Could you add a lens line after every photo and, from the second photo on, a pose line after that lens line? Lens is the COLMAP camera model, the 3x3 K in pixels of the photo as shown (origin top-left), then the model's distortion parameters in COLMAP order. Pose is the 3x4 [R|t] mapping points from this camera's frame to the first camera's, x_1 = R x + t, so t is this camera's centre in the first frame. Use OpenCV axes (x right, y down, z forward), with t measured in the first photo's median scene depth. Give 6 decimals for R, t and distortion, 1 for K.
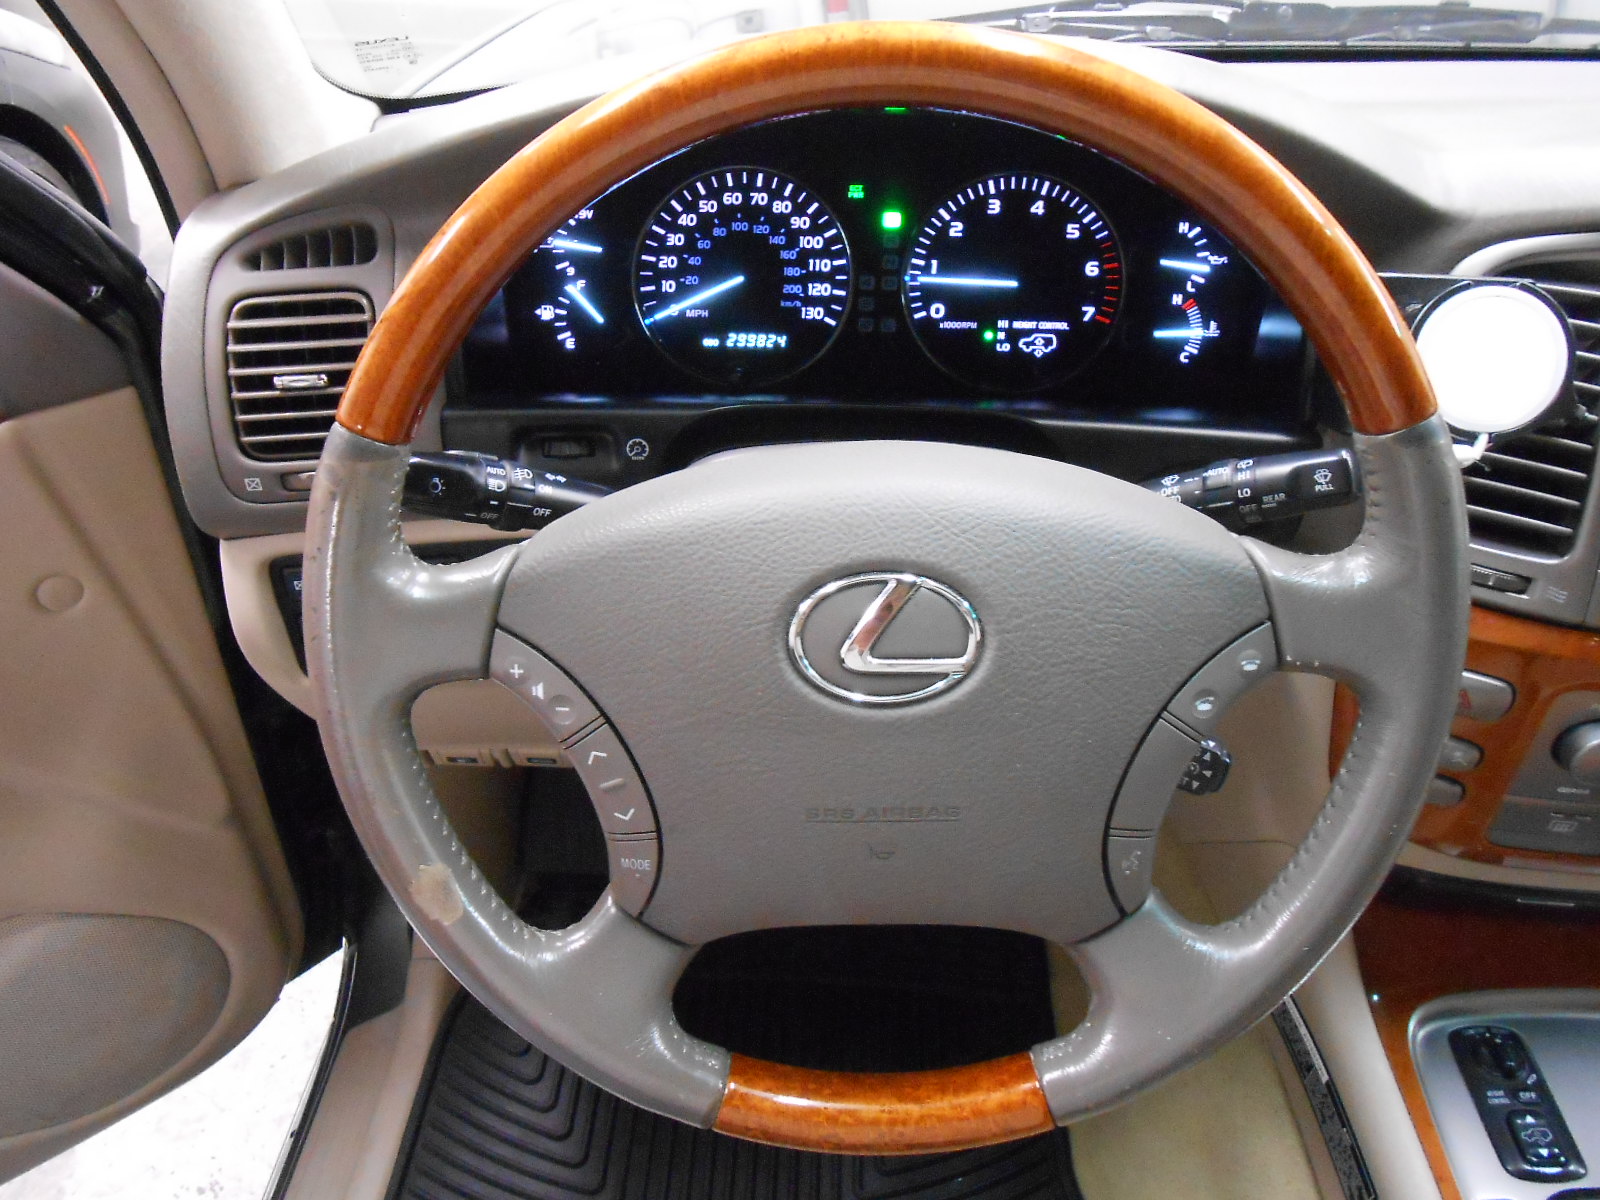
lens RADIAL K [[1220.8, 0, 800.0], [0, 1220.8, 600.0], [0, 0, 1]] dist [-0.071595, 0.106013]
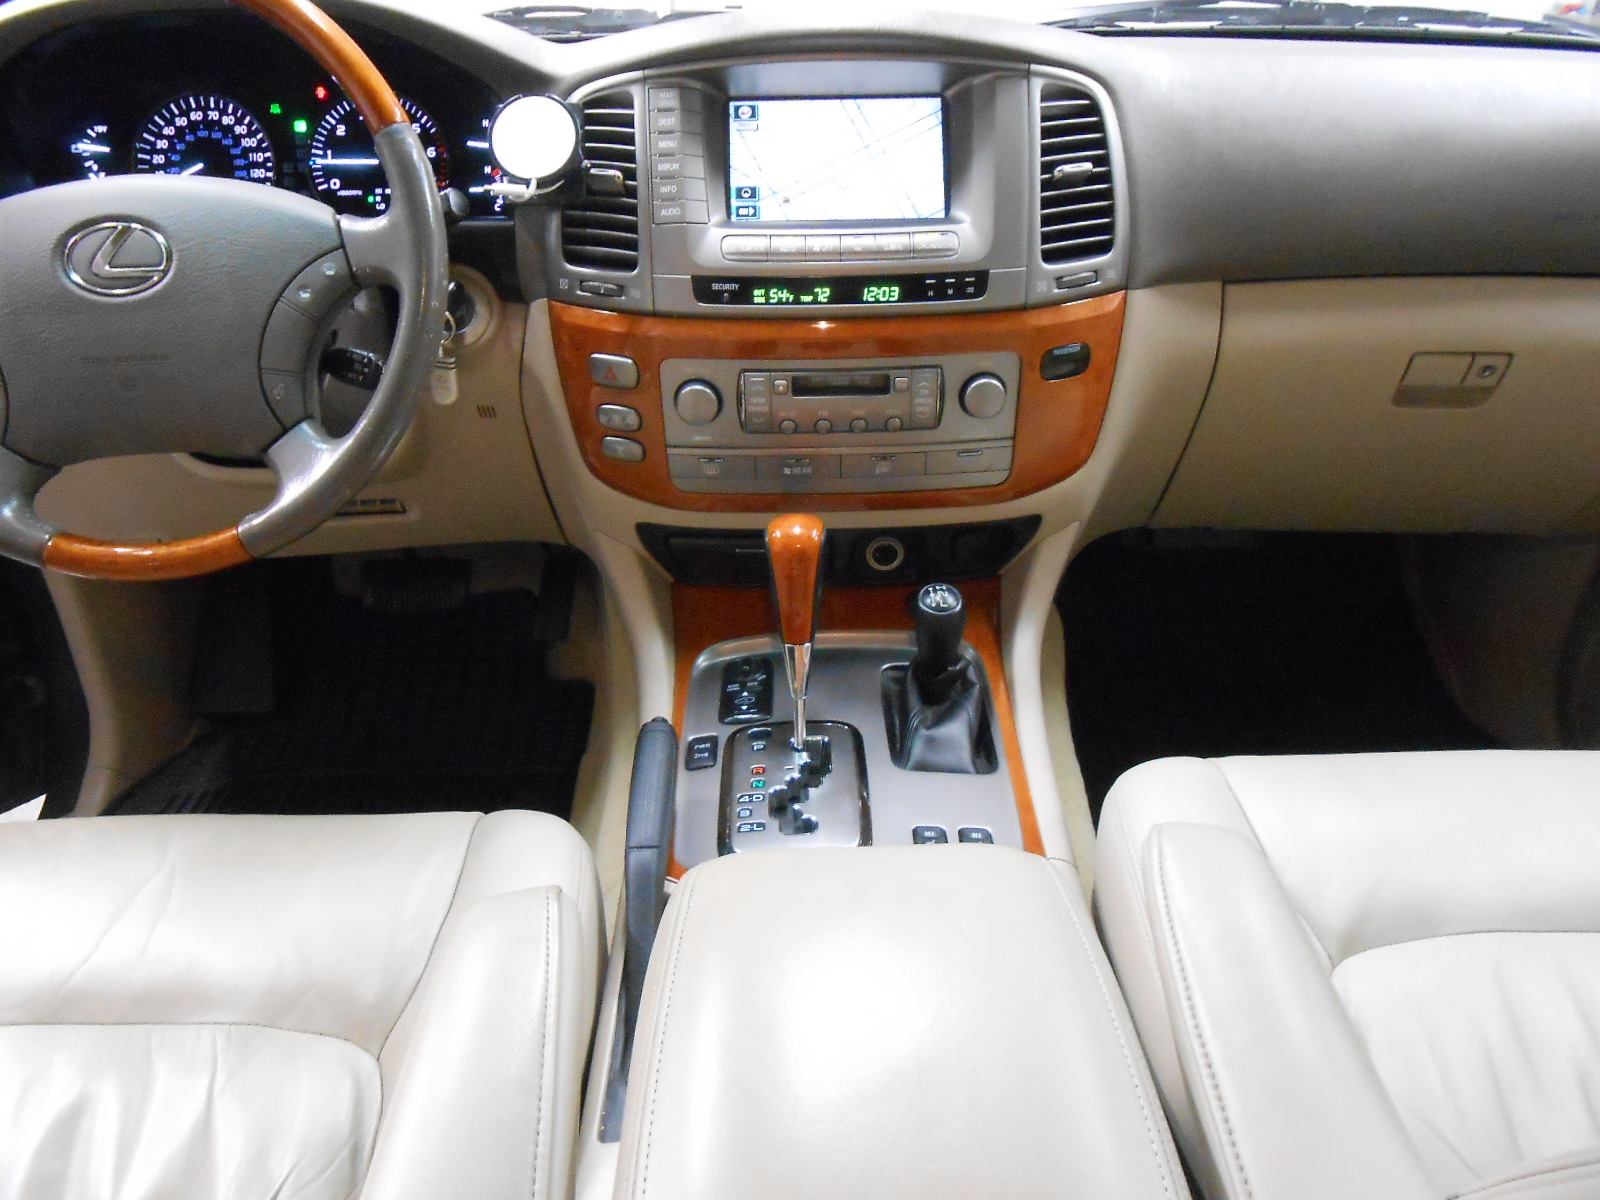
lens RADIAL K [[1220.8, 0, 800.0], [0, 1220.8, 600.0], [0, 0, 1]] dist [-0.071595, 0.106013]
pose [[0.998029, -0.042118, 0.046531, 0.615196], [0.047405, 0.991751, -0.119090, 0.501403], [-0.041132, 0.121061, 0.991793, -0.484299]]
